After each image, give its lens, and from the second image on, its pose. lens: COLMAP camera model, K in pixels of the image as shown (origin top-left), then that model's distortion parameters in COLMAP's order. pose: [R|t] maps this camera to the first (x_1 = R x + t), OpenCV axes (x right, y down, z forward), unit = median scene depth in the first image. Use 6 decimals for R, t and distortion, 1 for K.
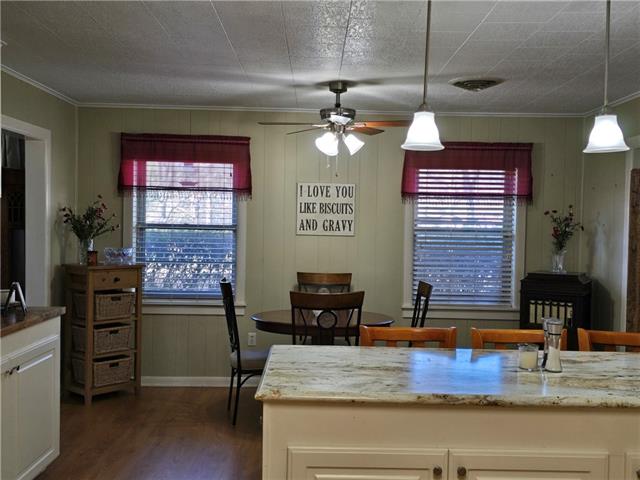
lens RADIAL K [[672.6, 0, 320.0], [0, 672.6, 240.0], [0, 0, 1]] dist [0.007319, -0.321697]
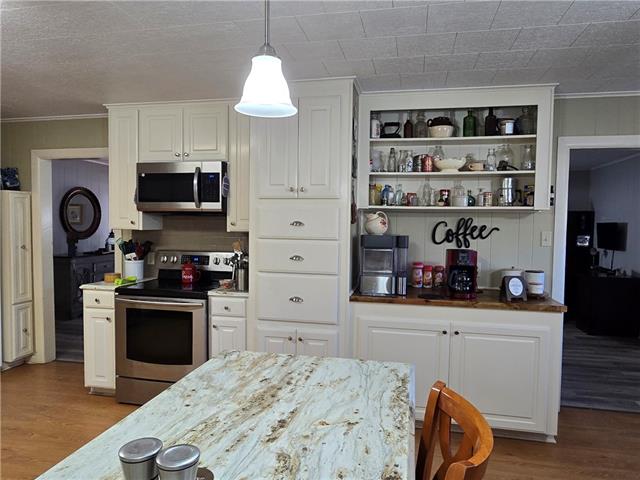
lens RADIAL K [[429.3, 0, 325.0], [0, 429.3, 241.6], [0, 0, 1]] dist [-0.009608, 0.001393]
pose [[-0.210182, 0.030577, -0.977184, 0.602629], [-0.038395, 0.998482, 0.039502, -0.024228], [0.976908, 0.045821, -0.208689, 1.204204]]
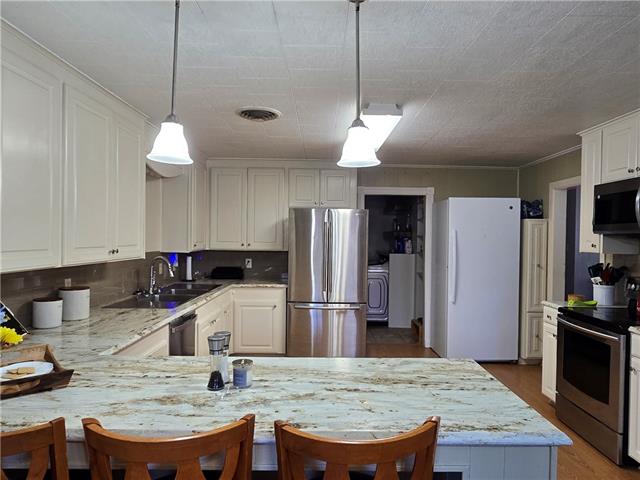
lens RADIAL K [[429.3, 0, 325.0], [0, 429.3, 241.6], [0, 0, 1]] dist [-0.009608, 0.001393]
pose [[-0.999588, -0.027336, 0.008784, 0.199662], [-0.027007, 0.999000, 0.035636, -0.047326], [-0.009750, 0.035384, -0.999326, 1.702938]]
